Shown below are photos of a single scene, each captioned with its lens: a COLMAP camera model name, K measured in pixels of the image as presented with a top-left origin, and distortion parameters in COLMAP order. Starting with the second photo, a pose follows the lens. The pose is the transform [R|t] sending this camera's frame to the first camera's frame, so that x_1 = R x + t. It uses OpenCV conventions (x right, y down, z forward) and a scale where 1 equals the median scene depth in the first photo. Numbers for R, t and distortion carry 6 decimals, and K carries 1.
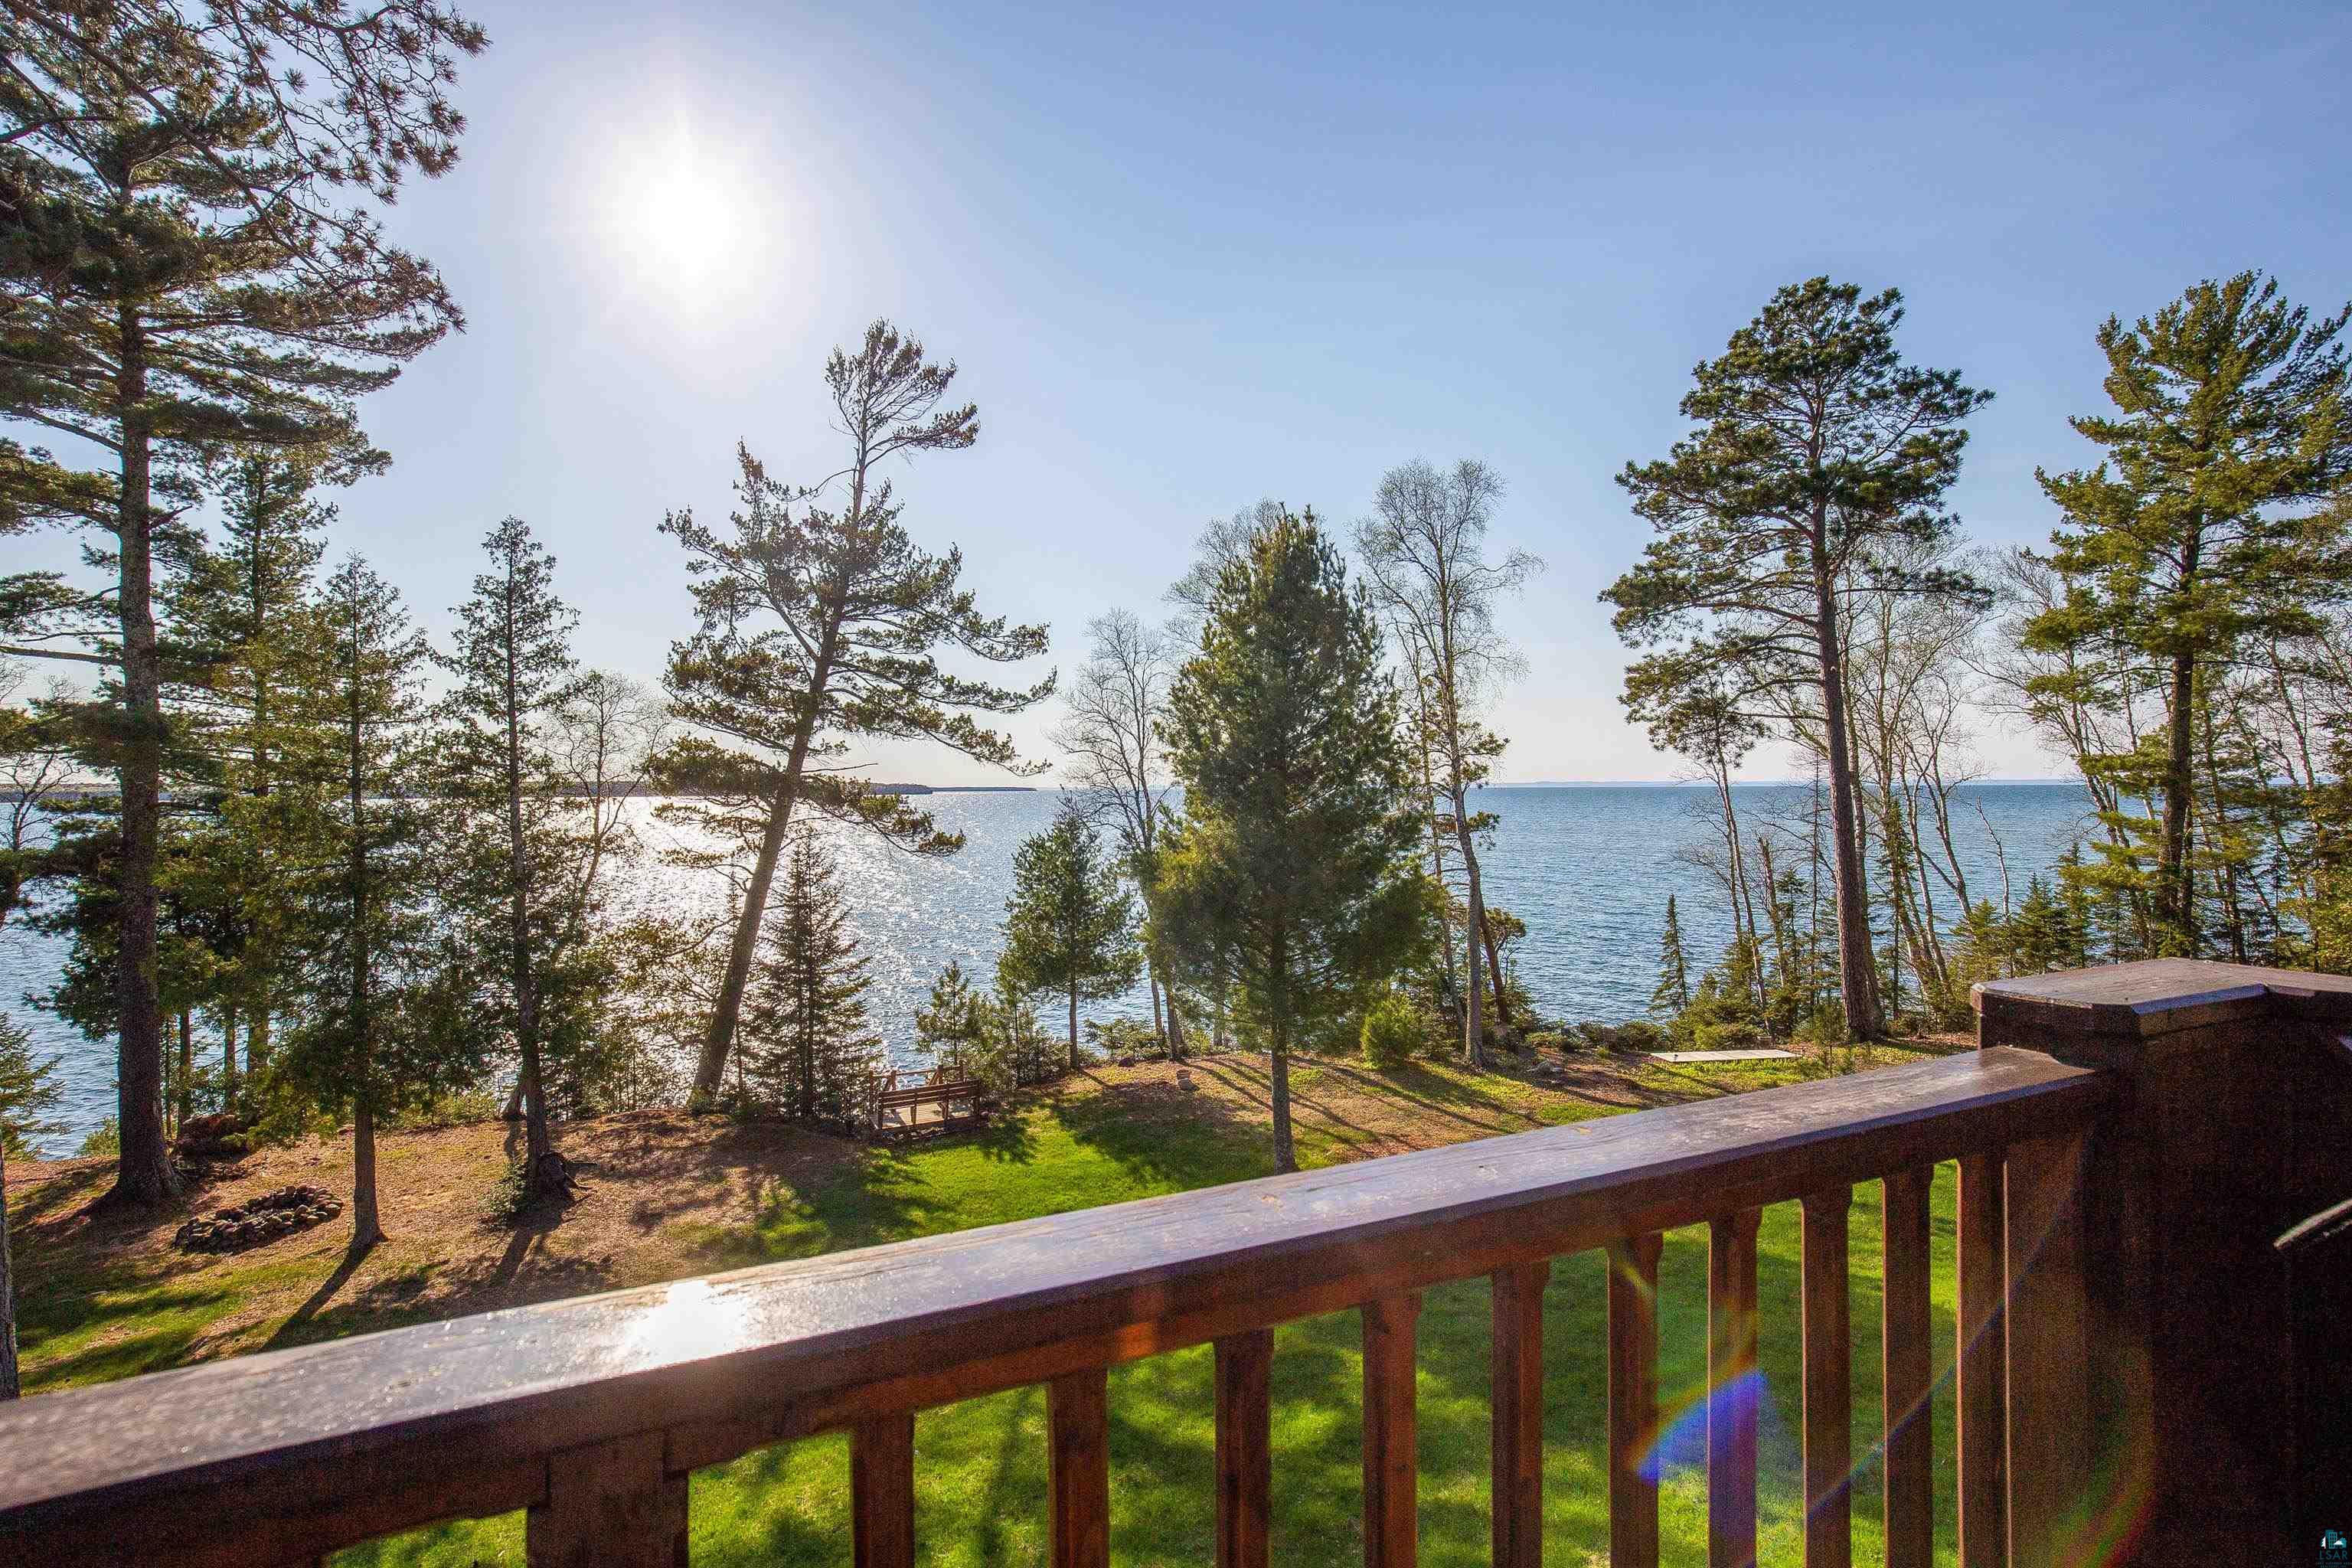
lens RADIAL K [[1097.2, 0, 1106.5], [0, 1097.2, 743.1], [0, 0, 1]] dist [-0.044800, 0.008114]
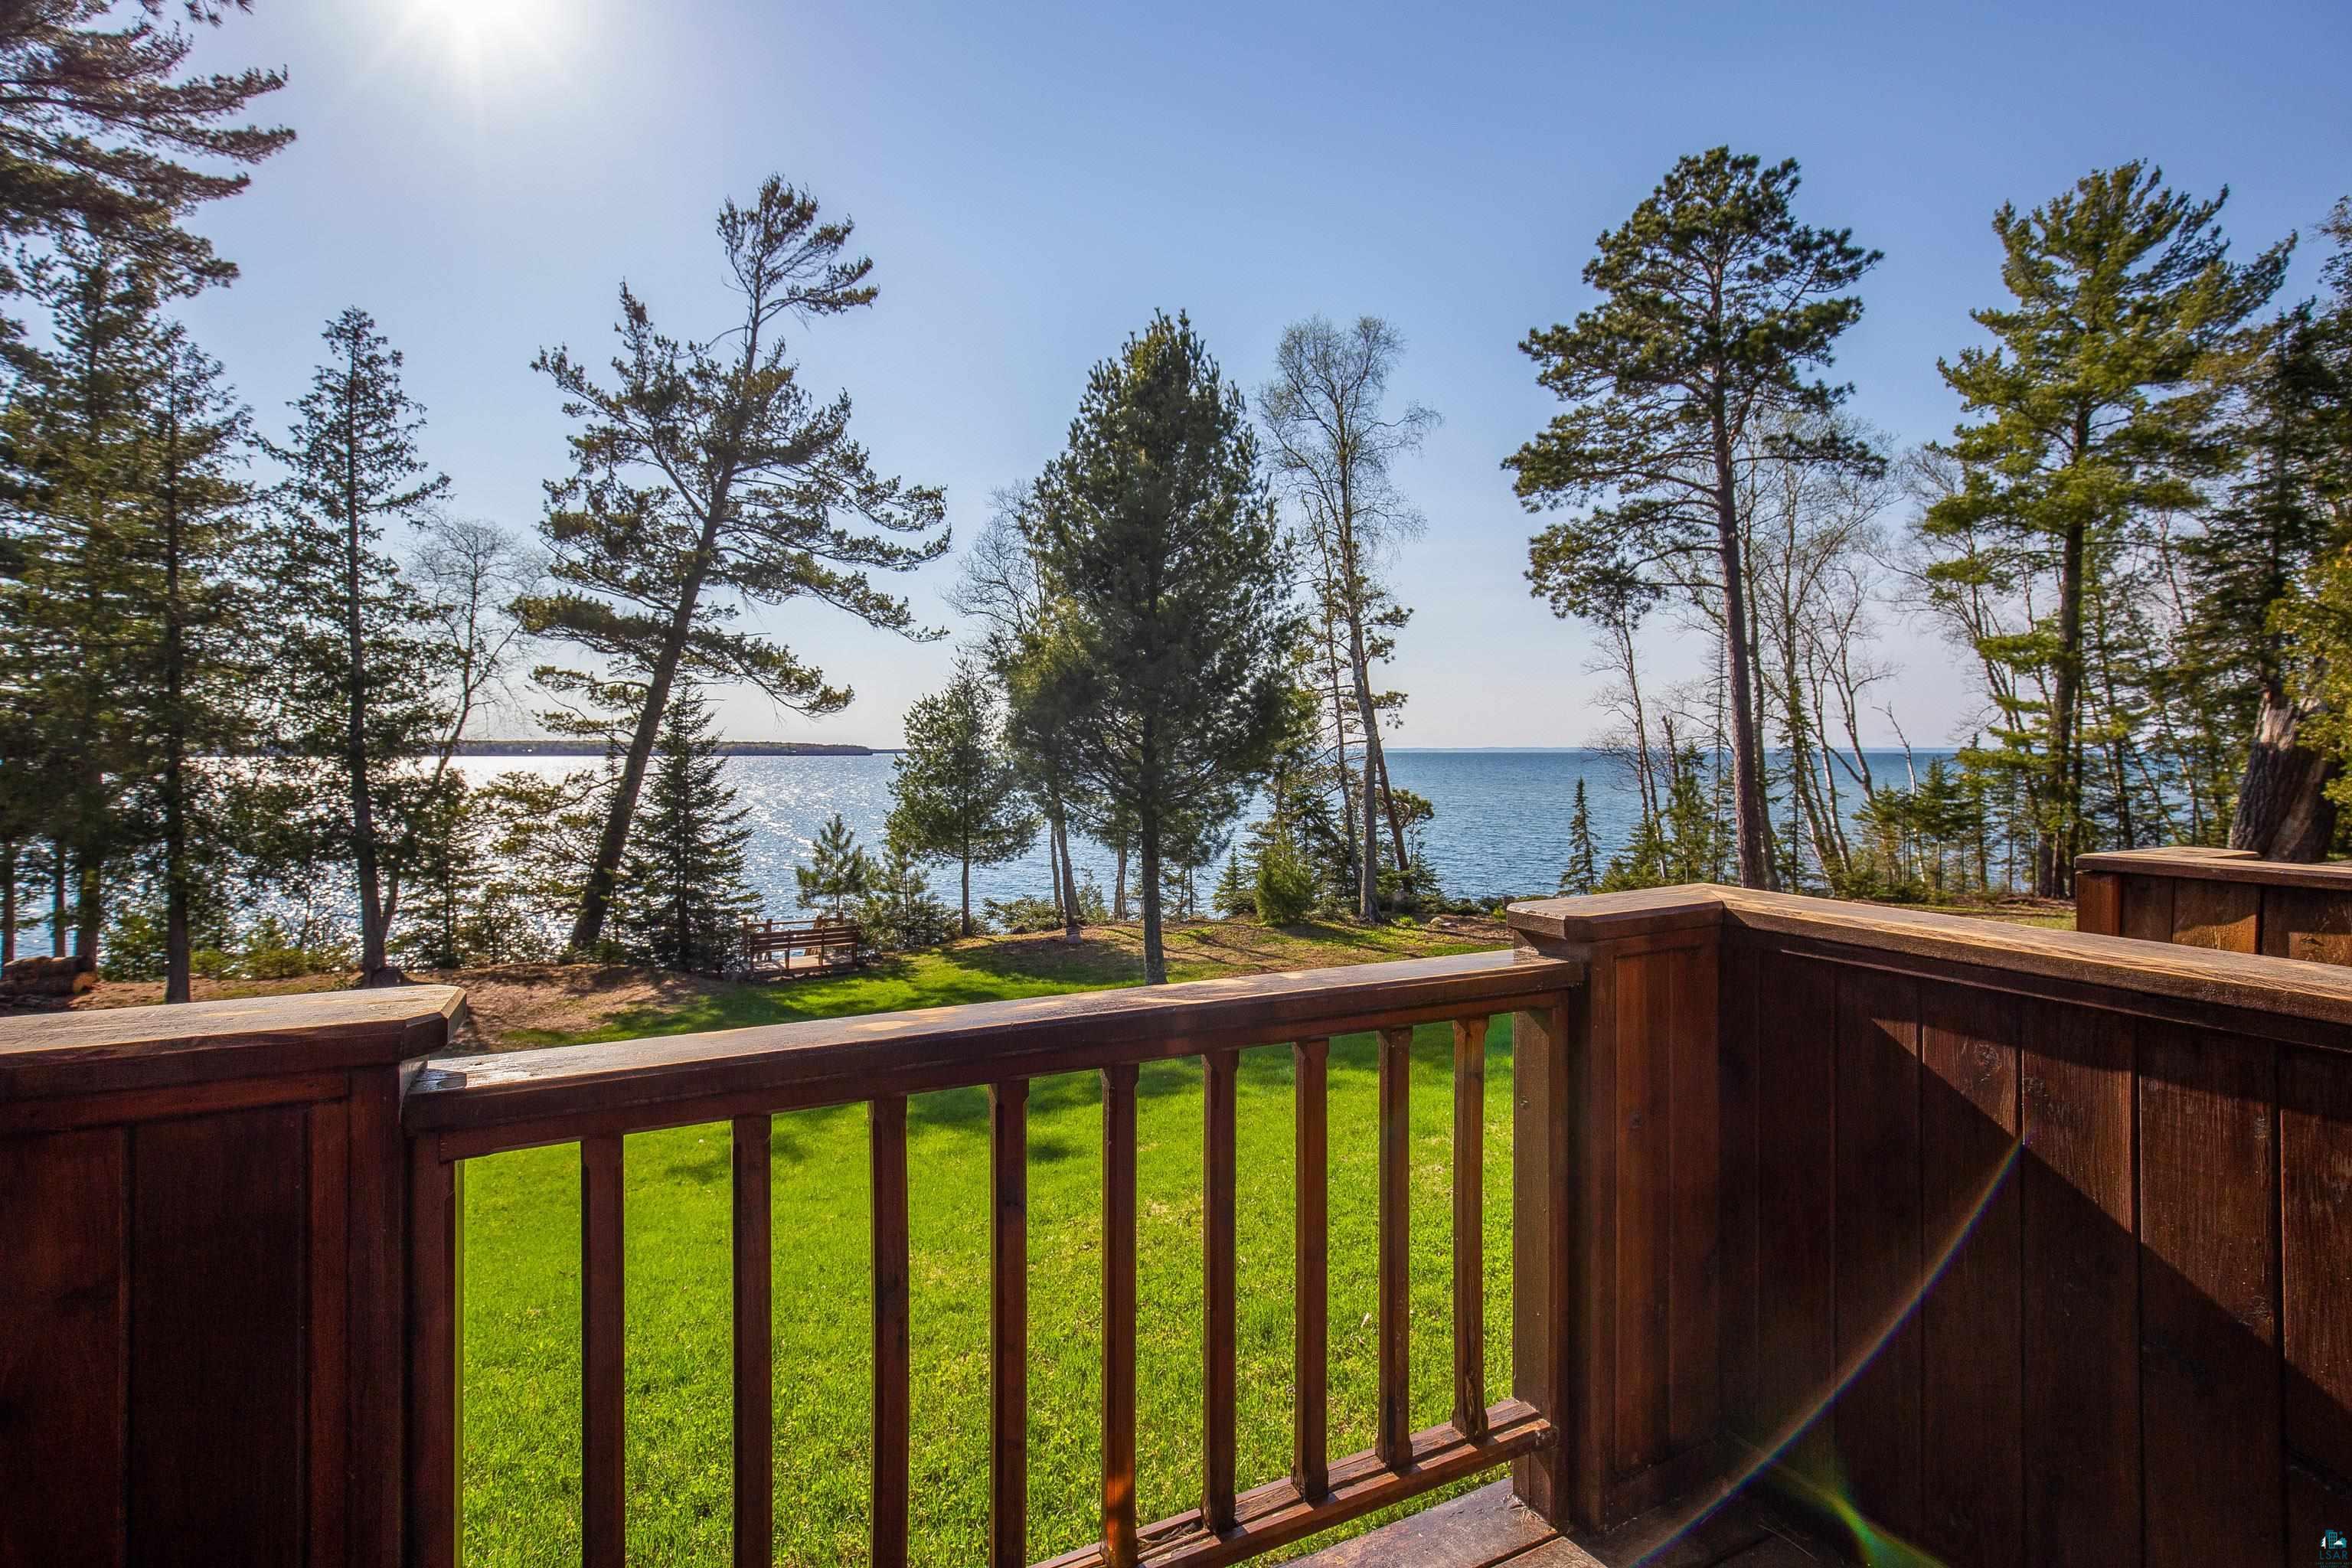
lens RADIAL K [[1097.2, 0, 1187.5], [0, 1097.2, 881.8], [0, 0, 1]] dist [-0.044800, 0.008114]
pose [[0.998727, 0.004276, 0.050262, 0.119161], [-0.005009, 0.999883, 0.014457, 0.237587], [-0.050194, -0.014691, 0.998631, 0.016117]]
